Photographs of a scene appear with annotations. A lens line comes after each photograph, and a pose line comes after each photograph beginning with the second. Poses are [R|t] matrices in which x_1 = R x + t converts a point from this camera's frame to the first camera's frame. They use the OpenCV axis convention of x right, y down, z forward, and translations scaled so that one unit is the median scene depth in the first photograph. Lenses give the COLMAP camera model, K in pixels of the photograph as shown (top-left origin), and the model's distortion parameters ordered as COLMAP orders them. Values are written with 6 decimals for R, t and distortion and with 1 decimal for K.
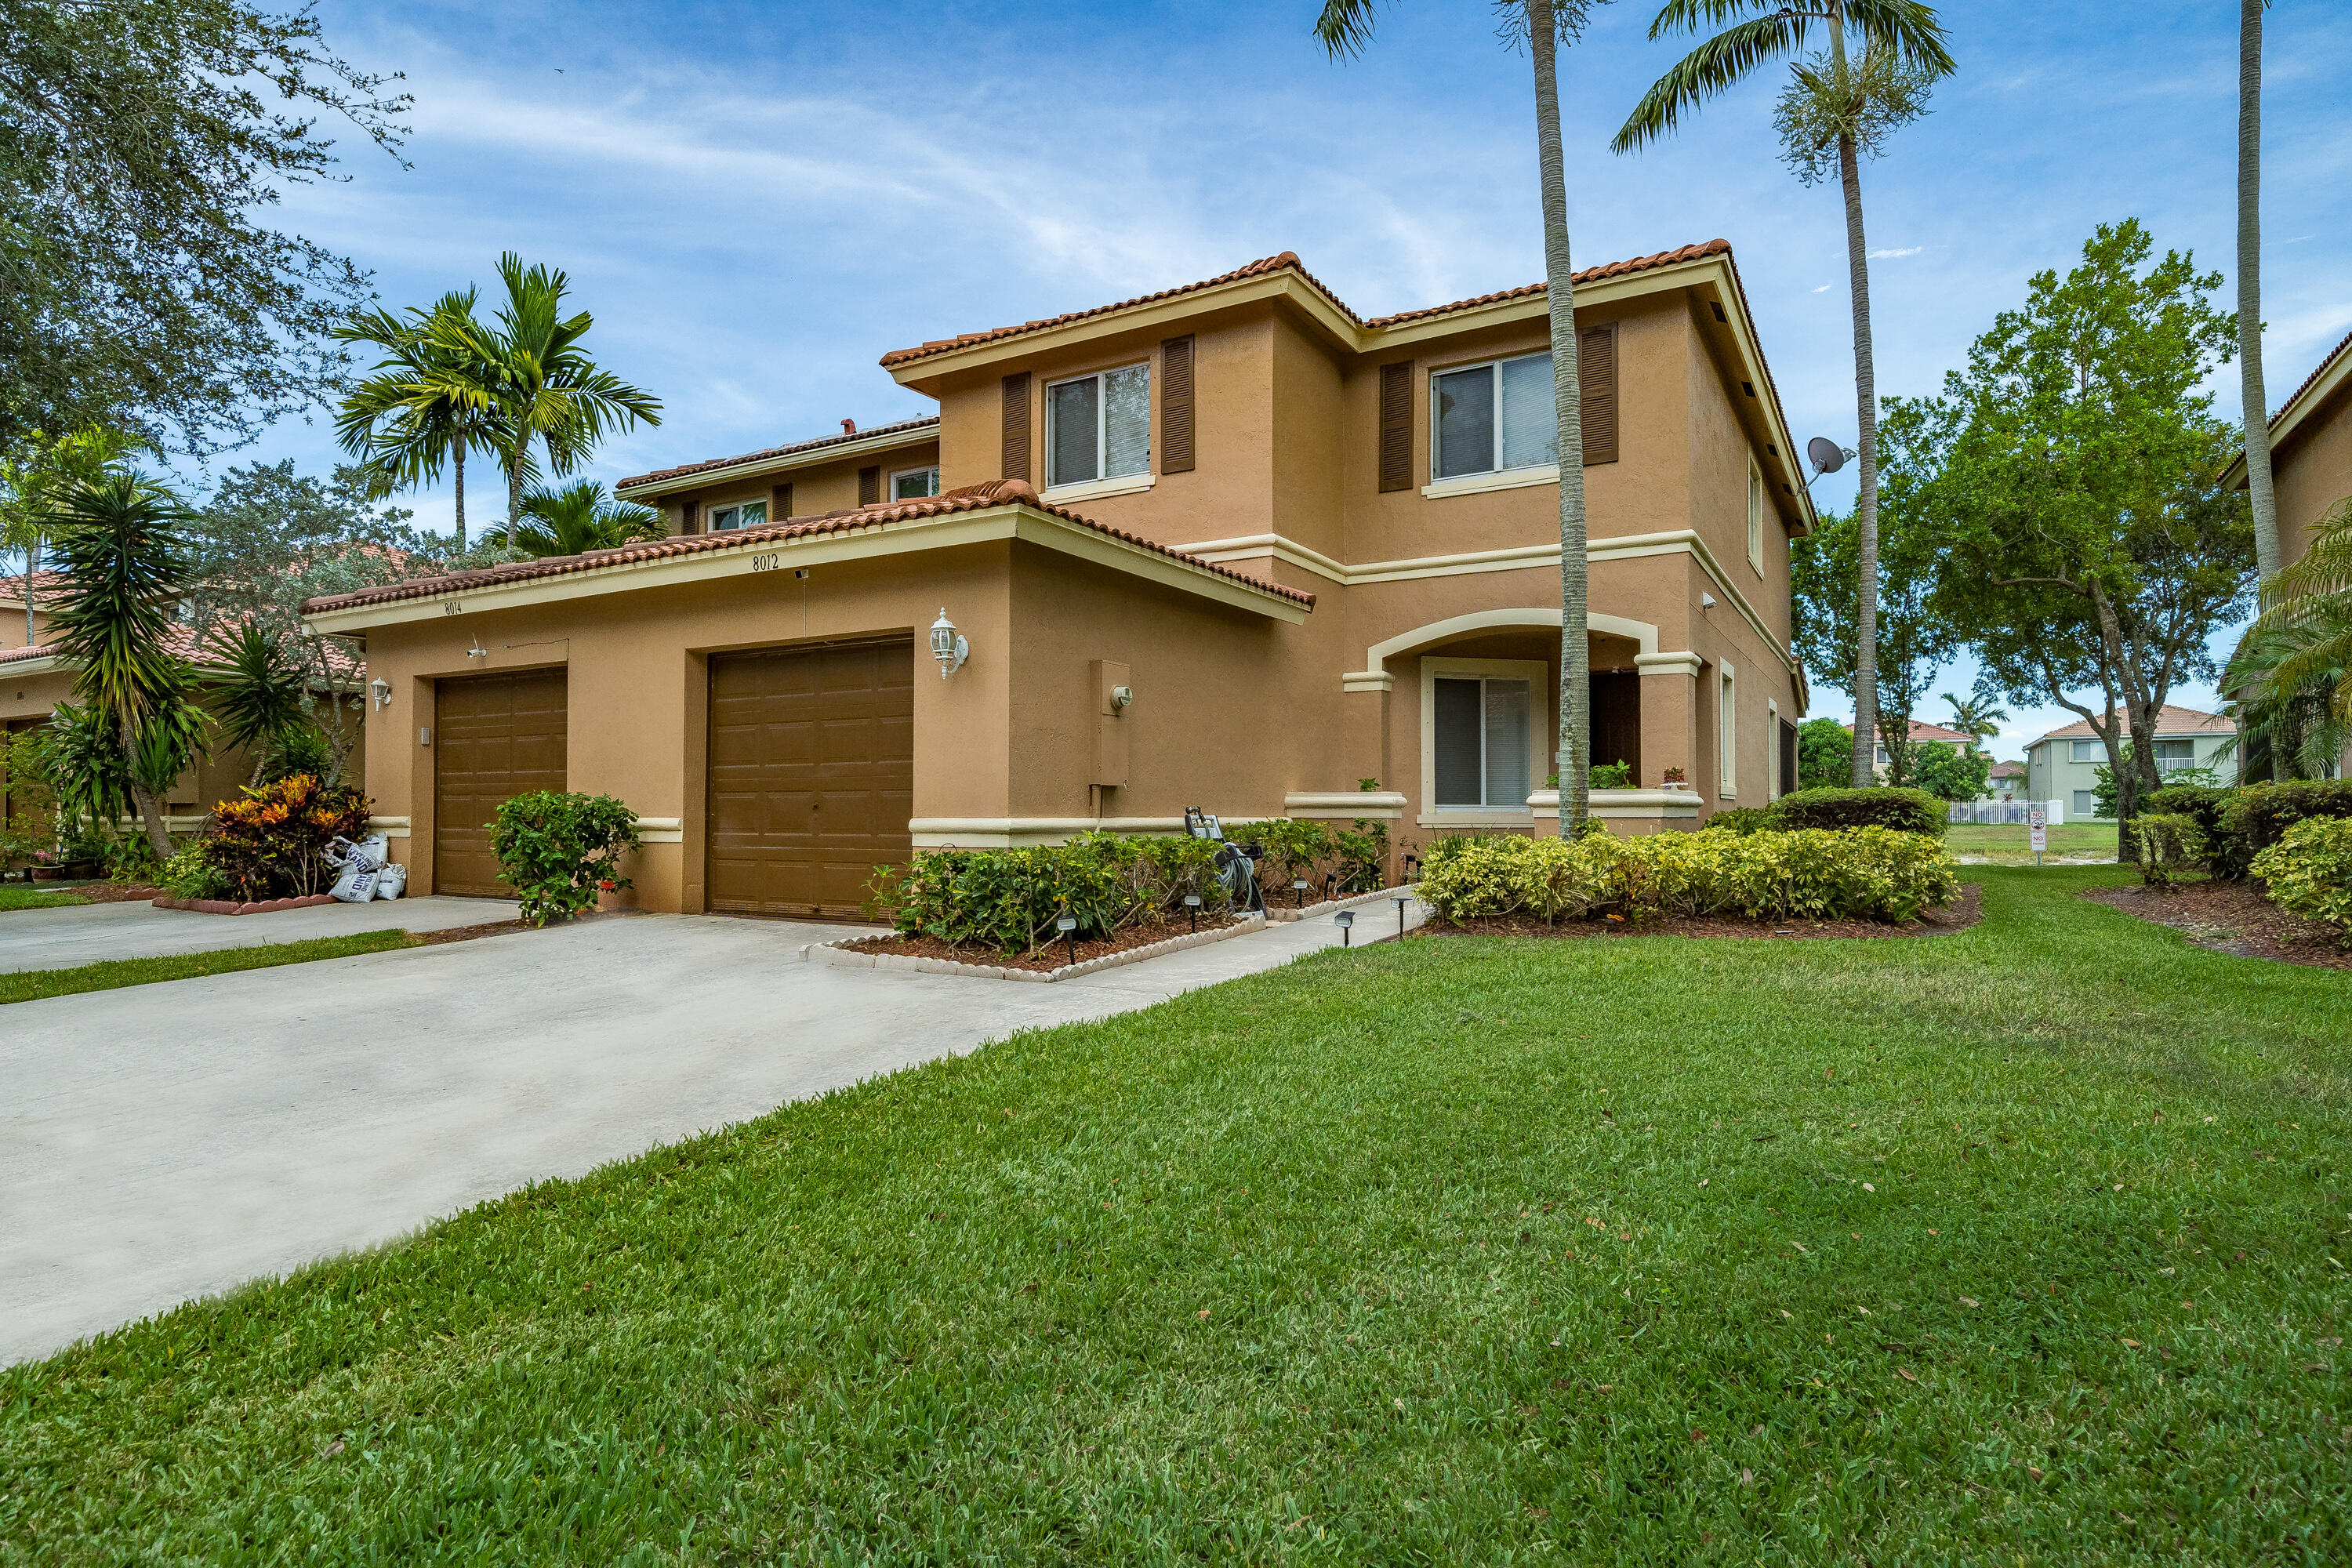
lens RADIAL K [[1234.1, 0, 1176.0], [0, 1234.1, 784.0], [0, 0, 1]] dist [-0.006185, -0.000715]
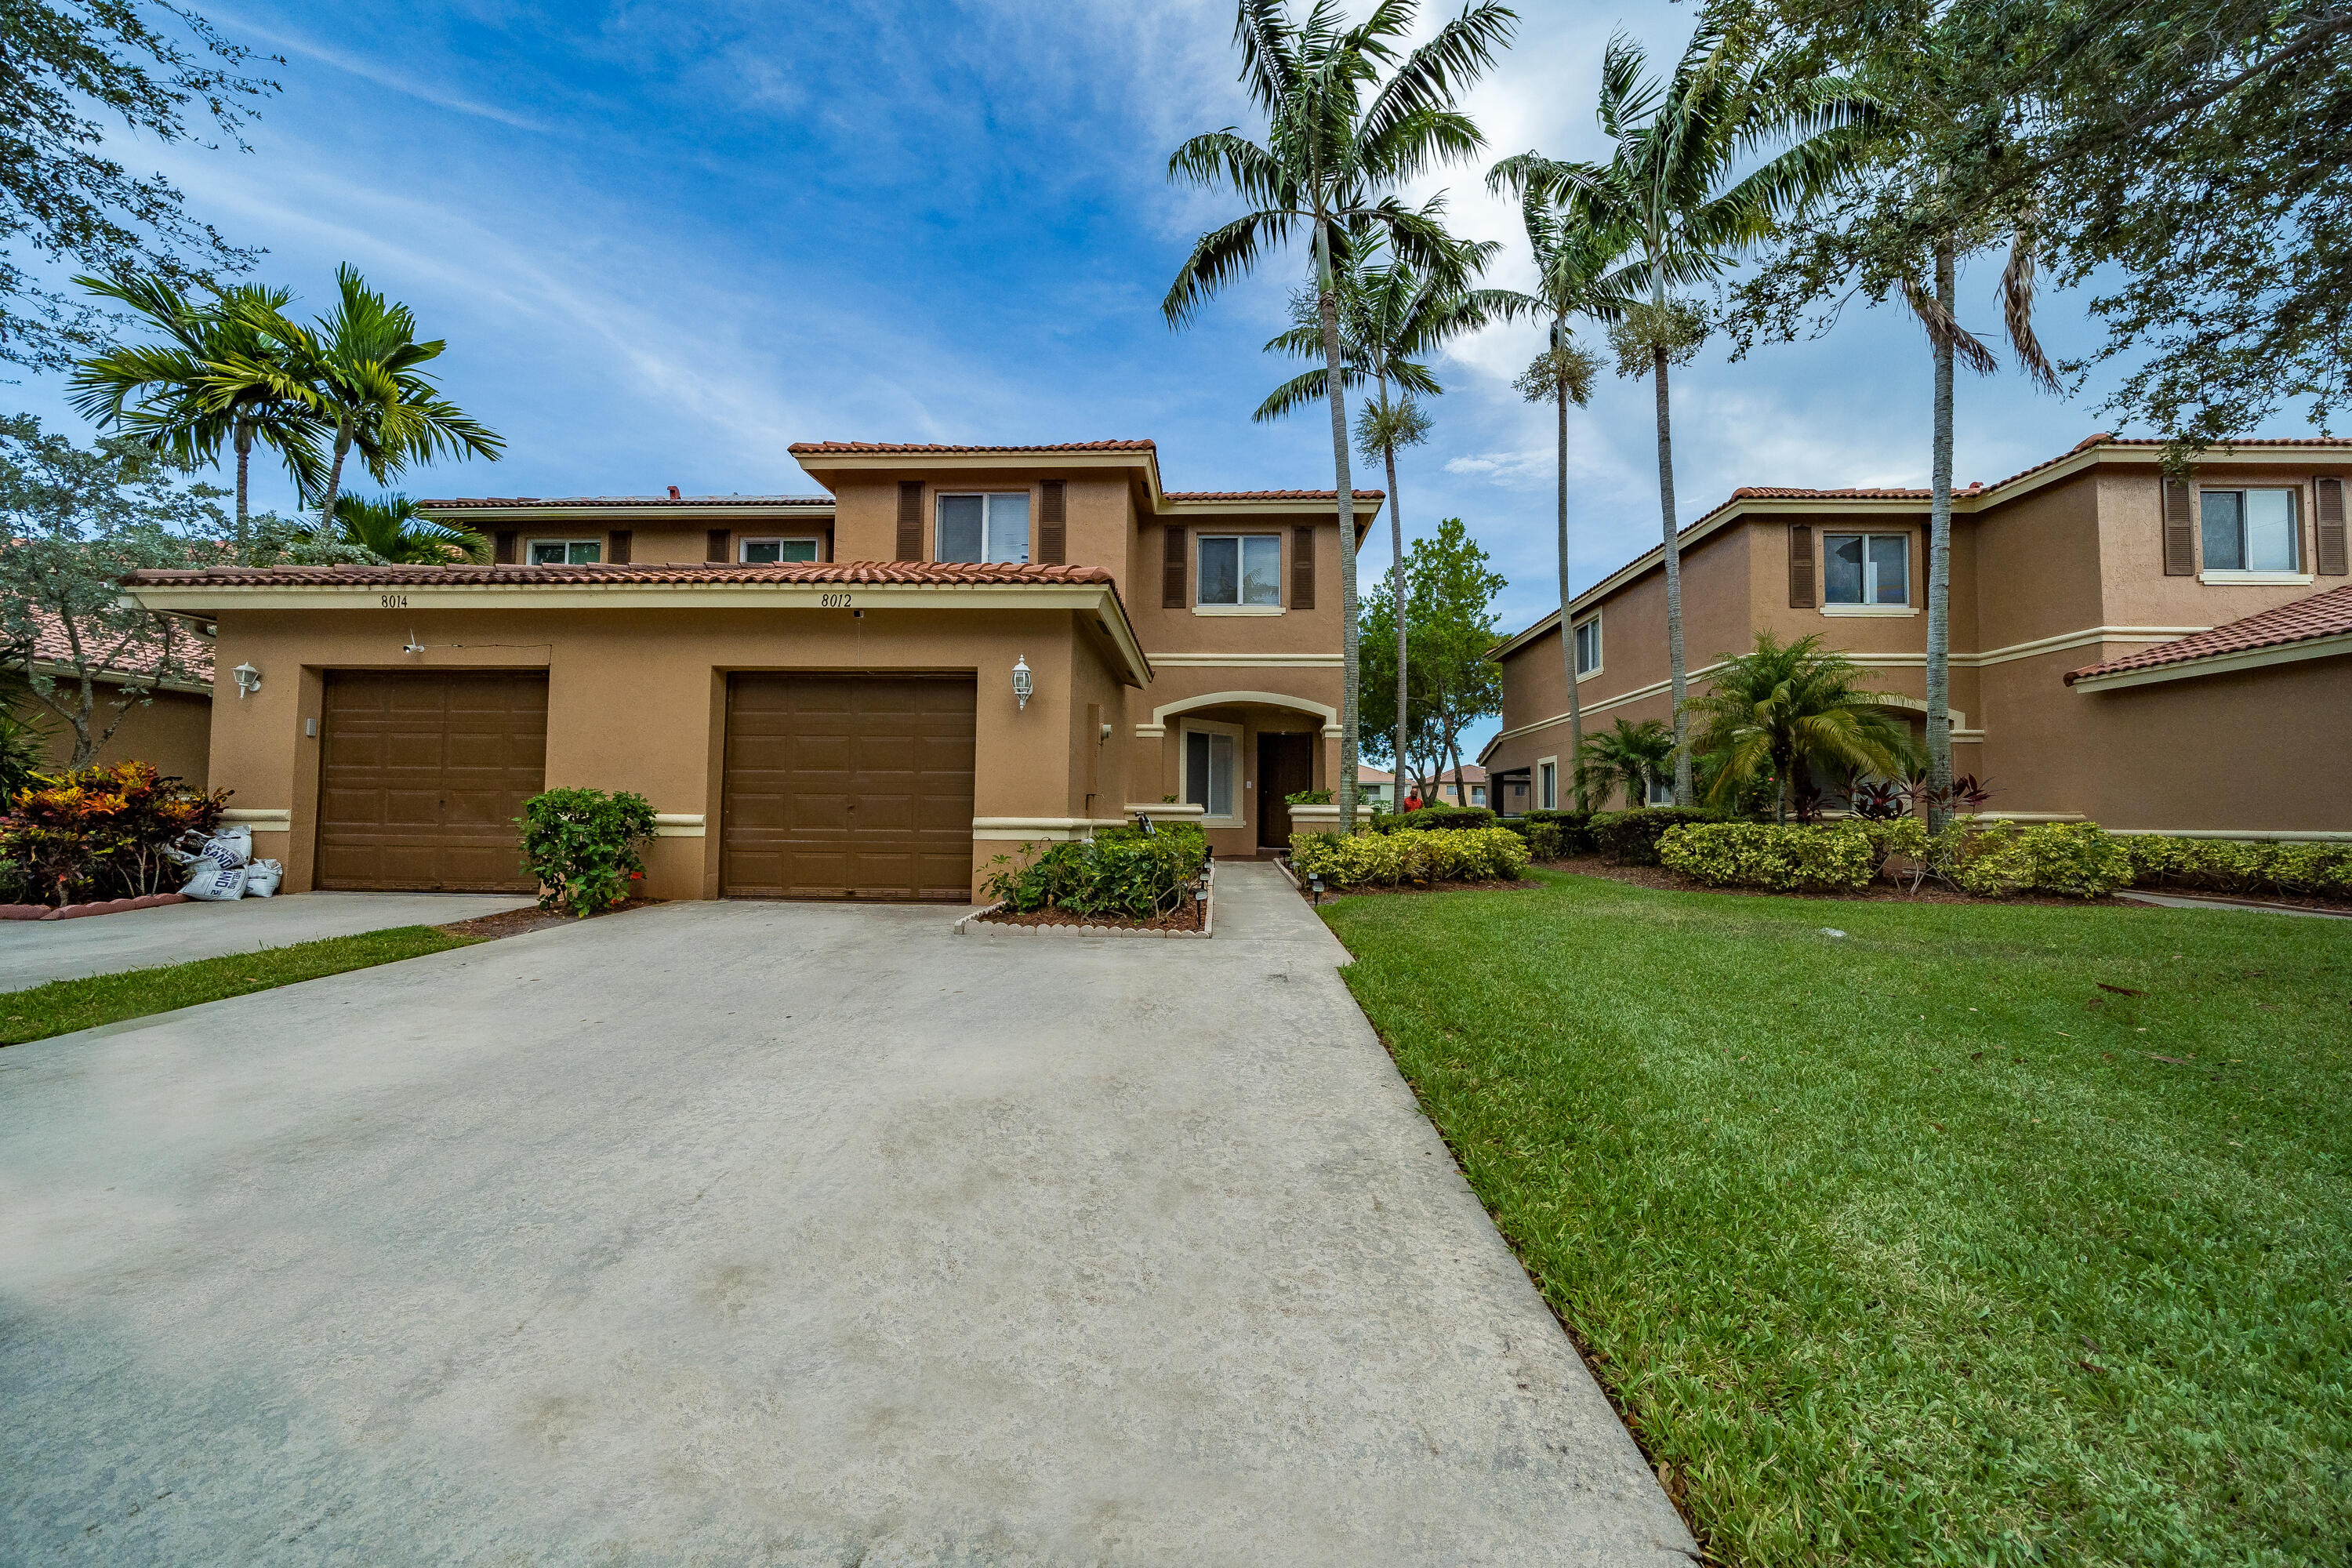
lens RADIAL K [[811.1, 0, 1176.0], [0, 811.1, 784.0], [0, 0, 1]] dist [-0.007253, -0.000105]
pose [[0.884719, 0.031768, 0.465041, -0.296030], [-0.021740, 0.999401, -0.026911, 0.008027], [-0.465617, 0.013699, 0.884880, 0.118115]]
